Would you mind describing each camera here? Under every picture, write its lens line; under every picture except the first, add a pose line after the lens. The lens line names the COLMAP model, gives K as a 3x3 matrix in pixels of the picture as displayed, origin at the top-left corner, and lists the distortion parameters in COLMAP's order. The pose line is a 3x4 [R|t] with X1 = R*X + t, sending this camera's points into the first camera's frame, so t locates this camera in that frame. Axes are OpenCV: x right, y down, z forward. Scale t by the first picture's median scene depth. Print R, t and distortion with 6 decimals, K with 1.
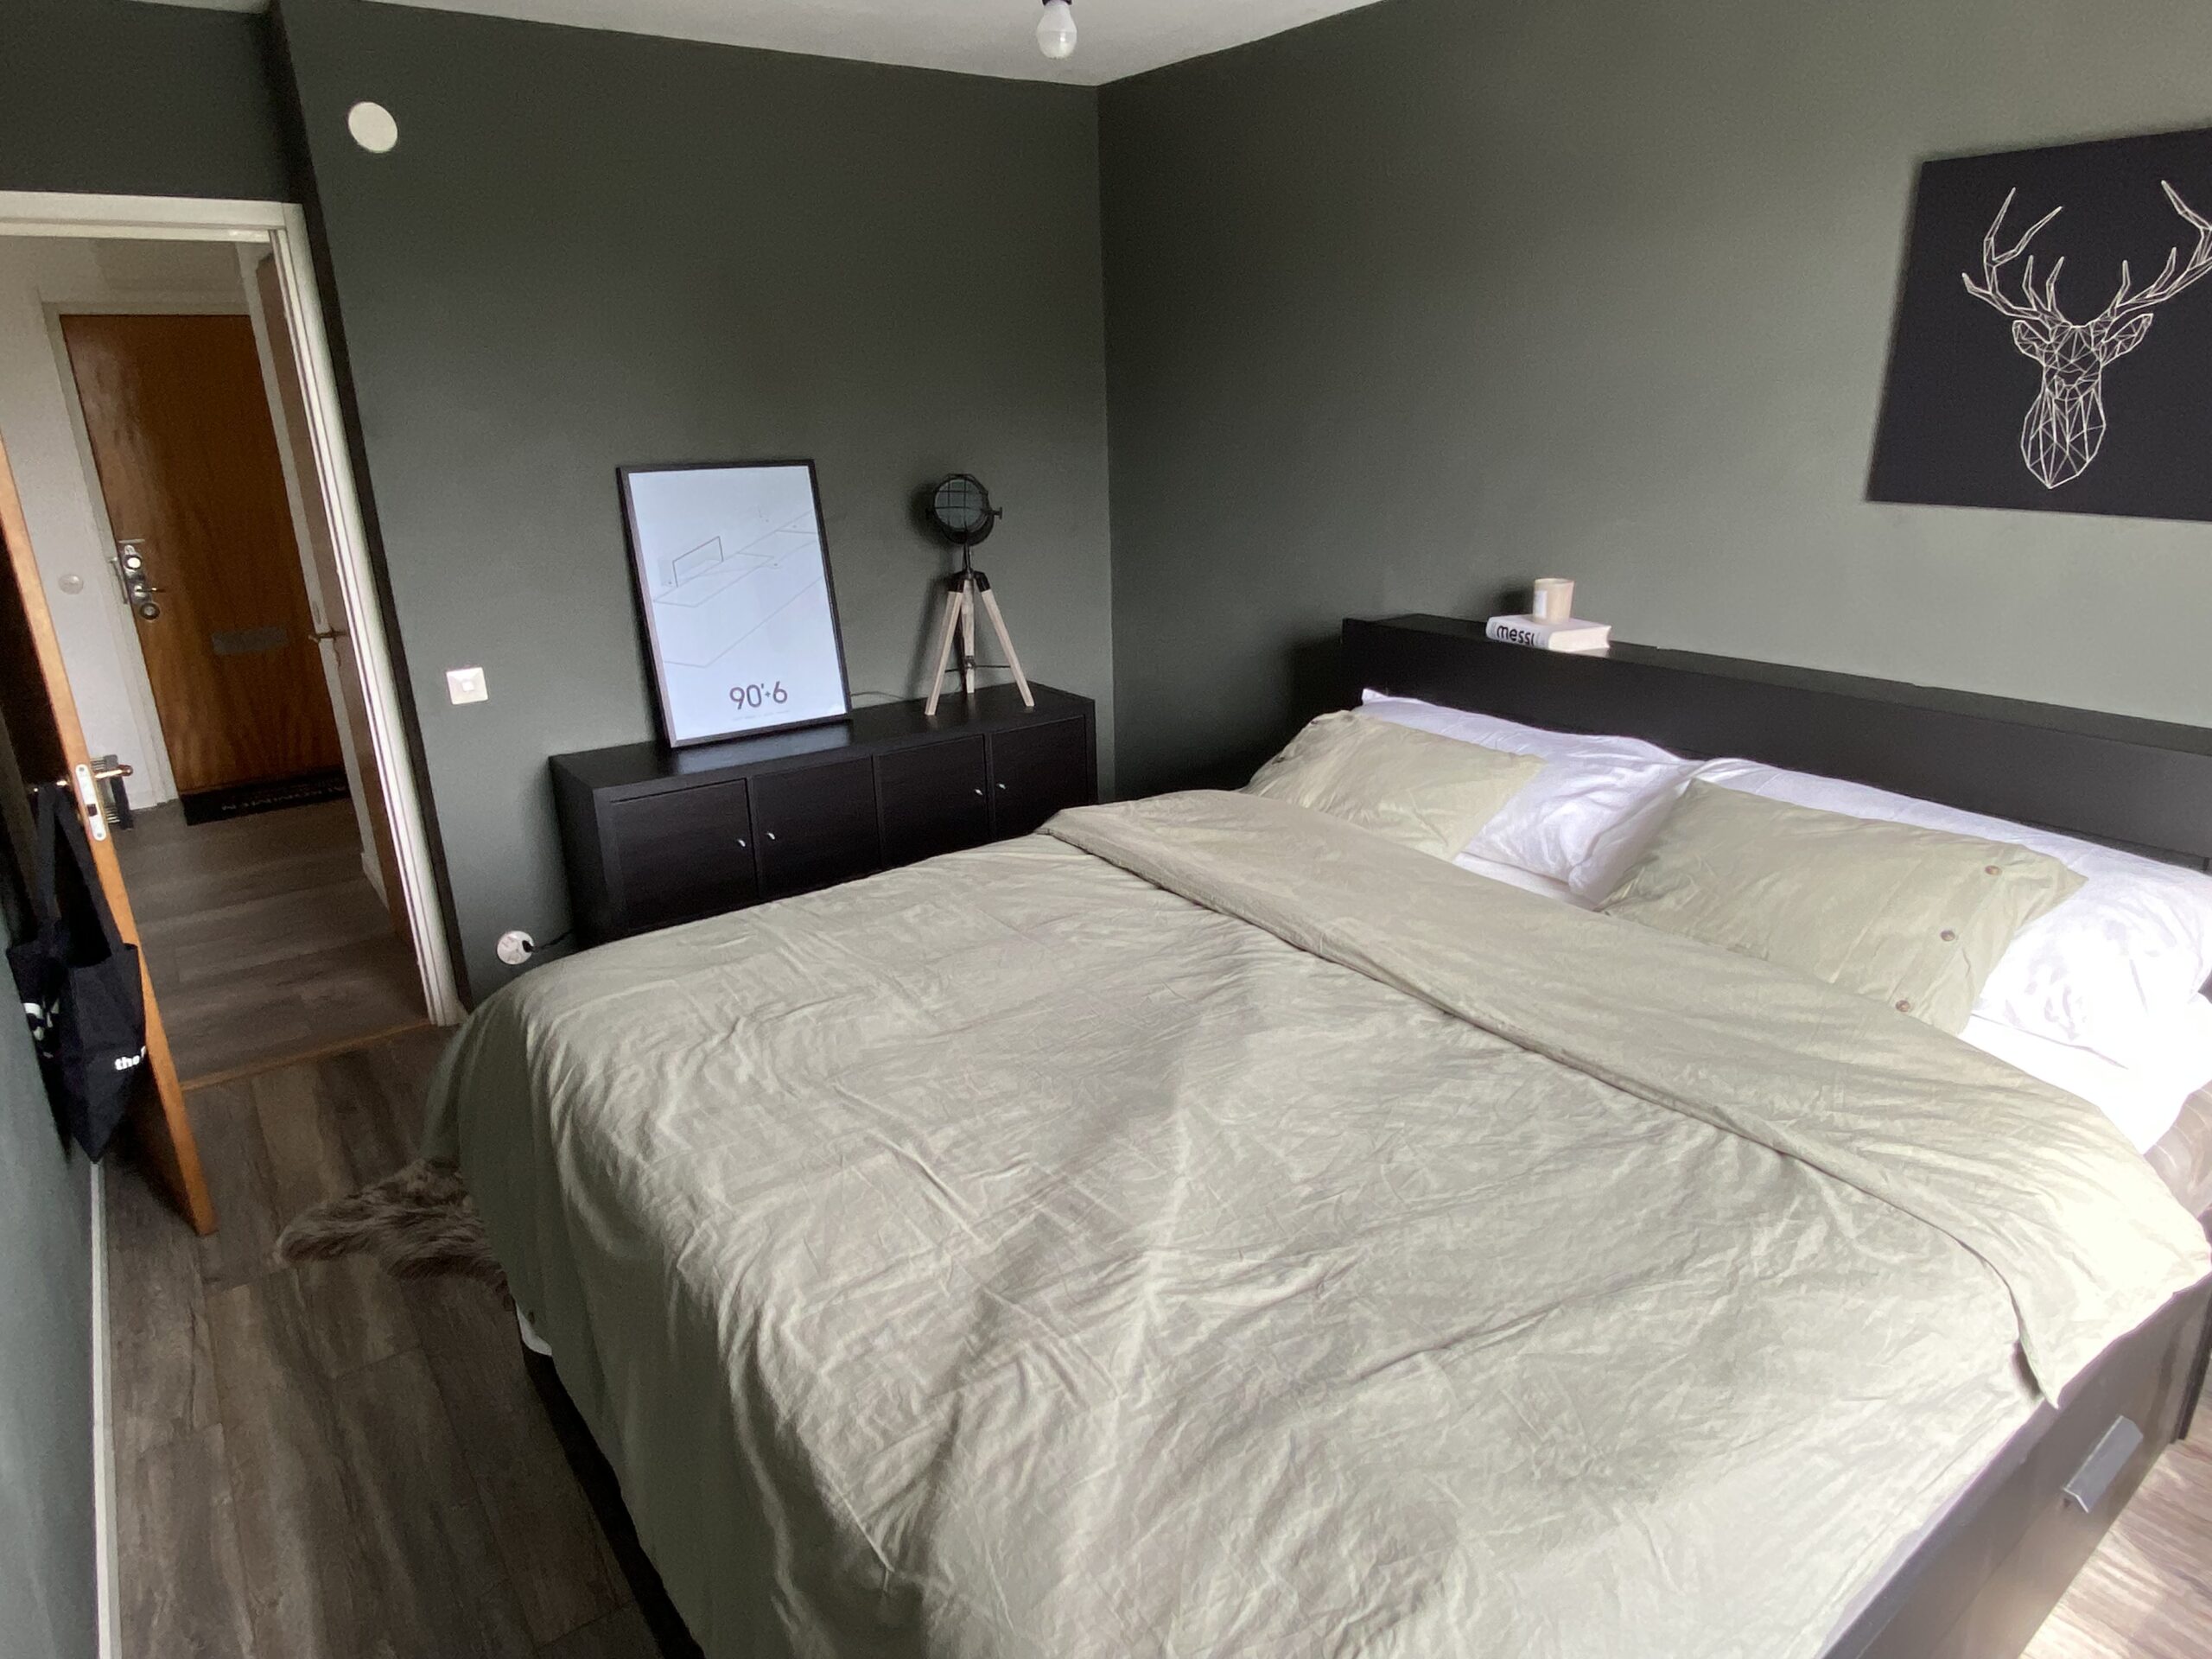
lens RADIAL K [[1304.3, 0, 1118.2], [0, 1304.3, 787.0], [0, 0, 1]] dist [0.004080, -0.000829]
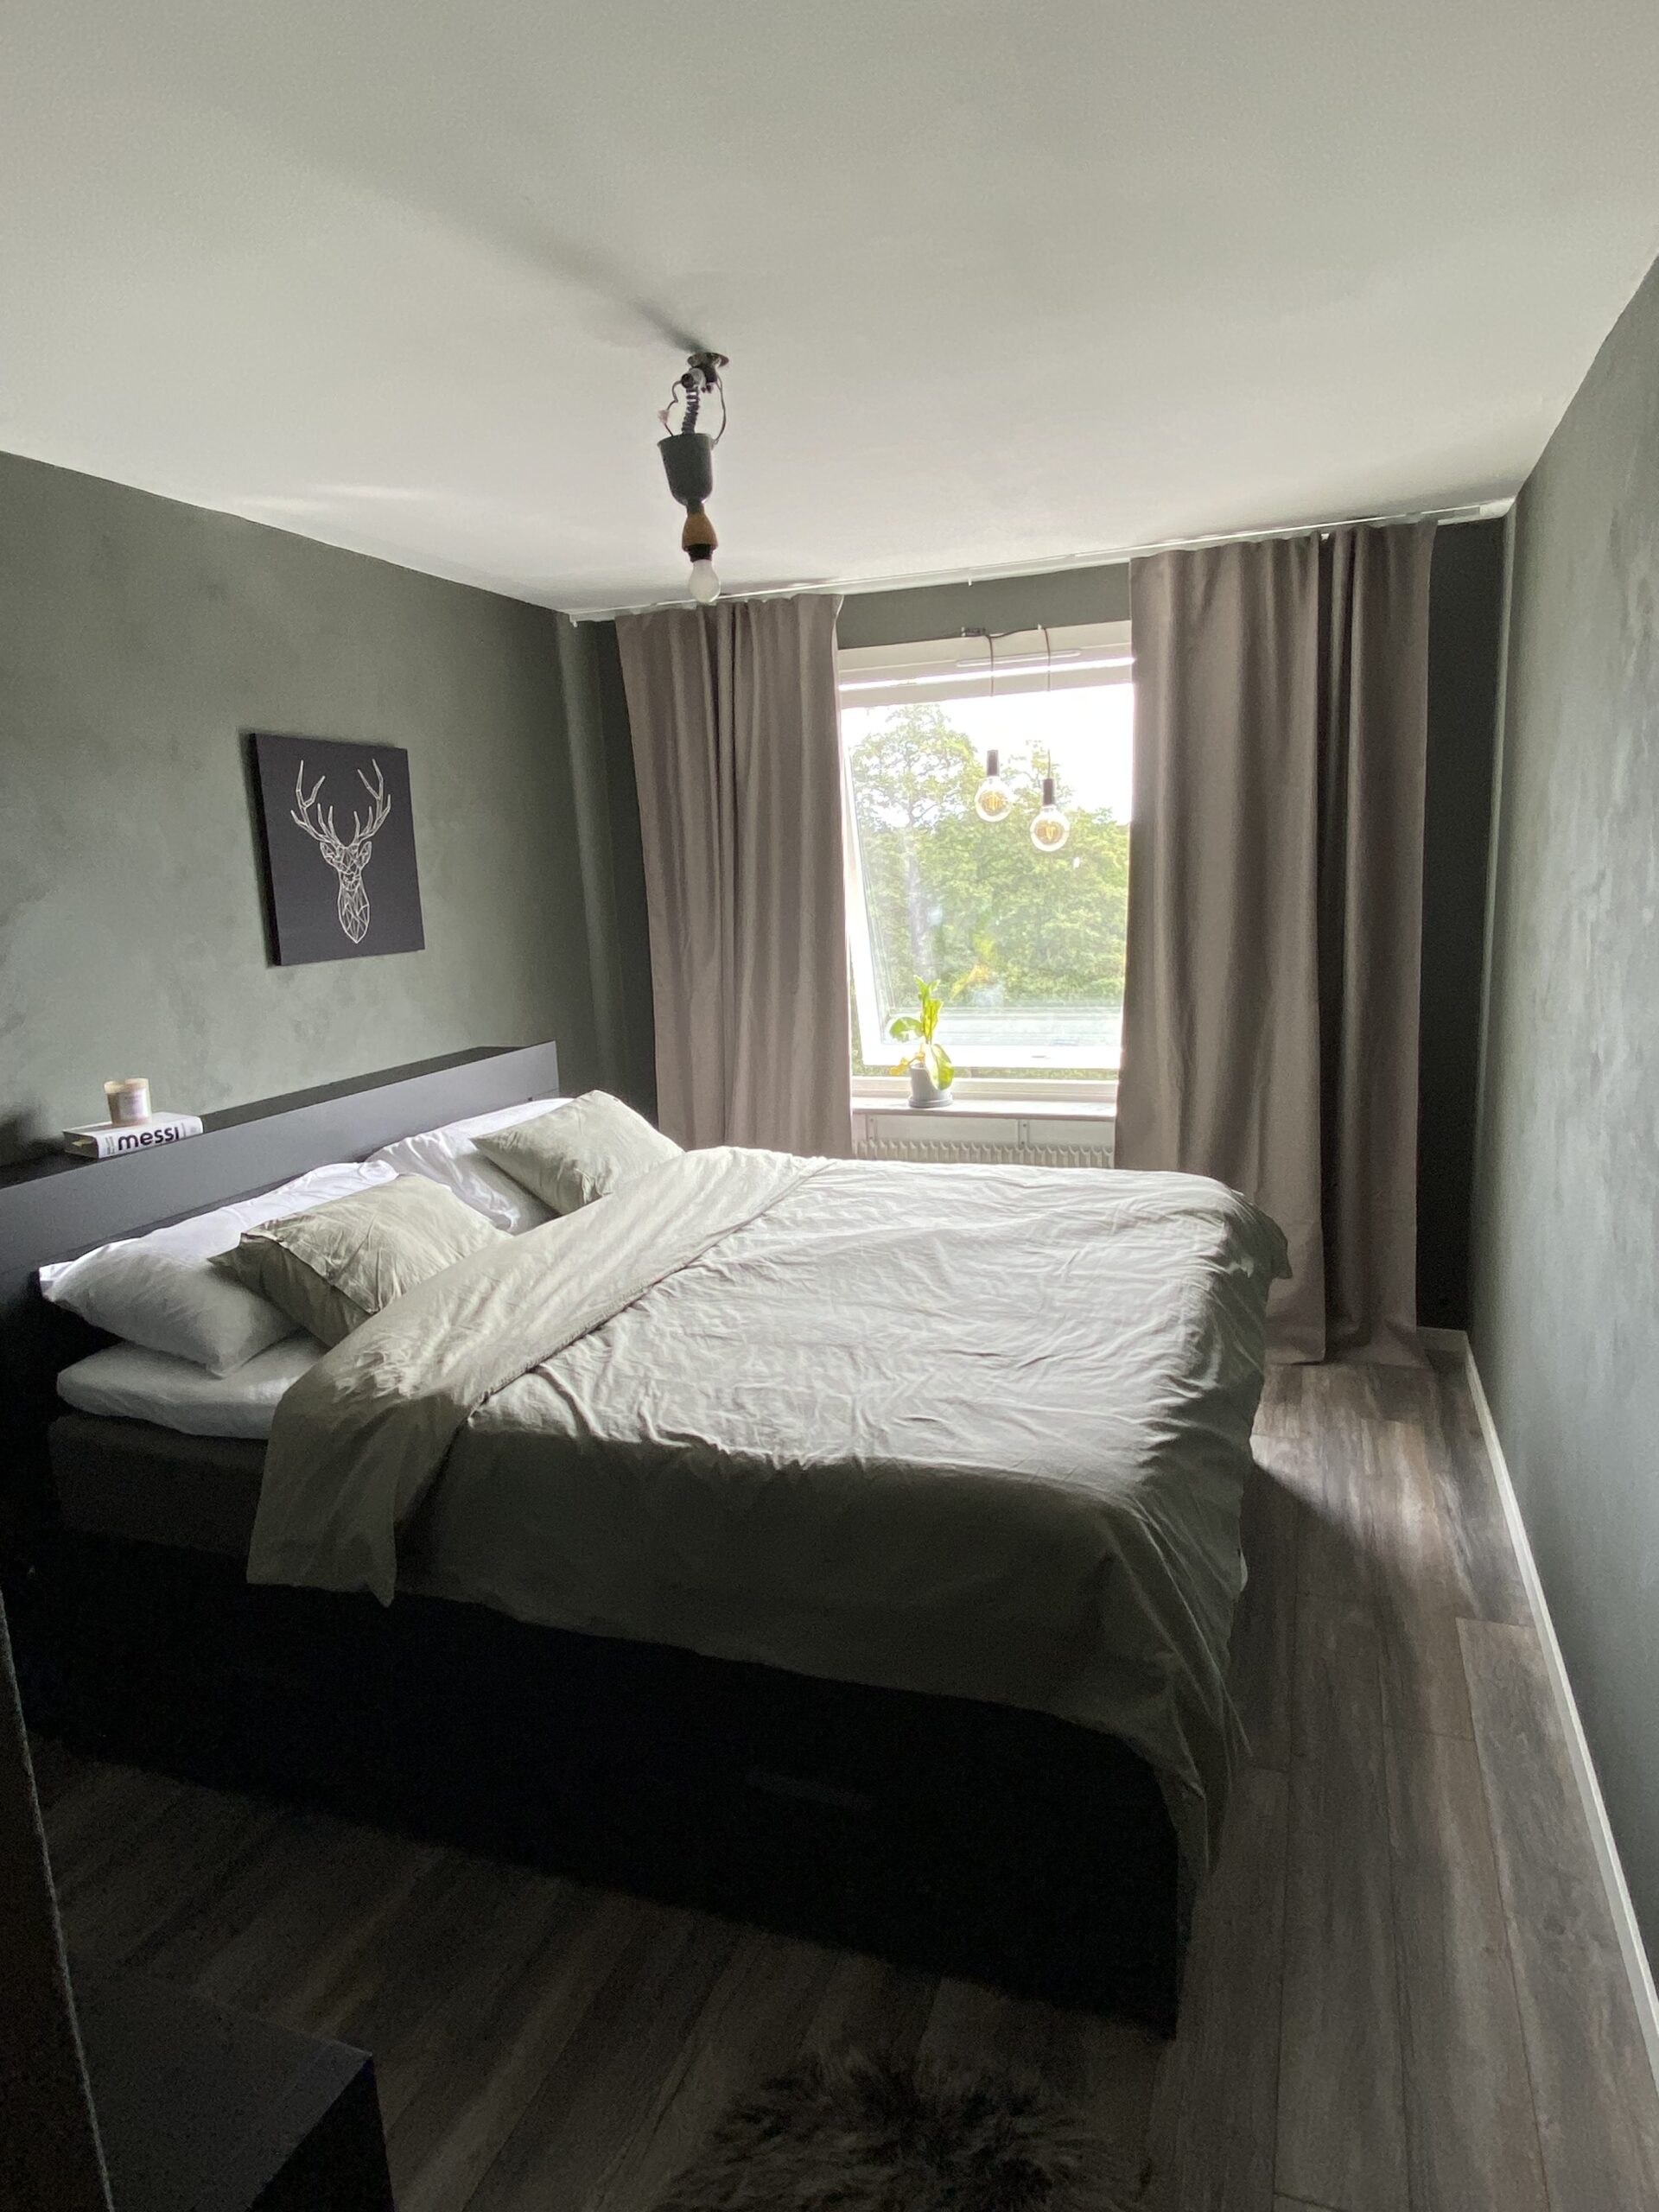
lens RADIAL K [[1304.3, 0, 831.8], [0, 1304.3, 1102.5], [0, 0, 1]] dist [0.004080, -0.000829]
pose [[-0.529590, -0.112318, 0.840785, -1.060361], [0.313245, 0.895239, 0.316897, -0.409254], [-0.788297, 0.431197, -0.438926, 1.433352]]
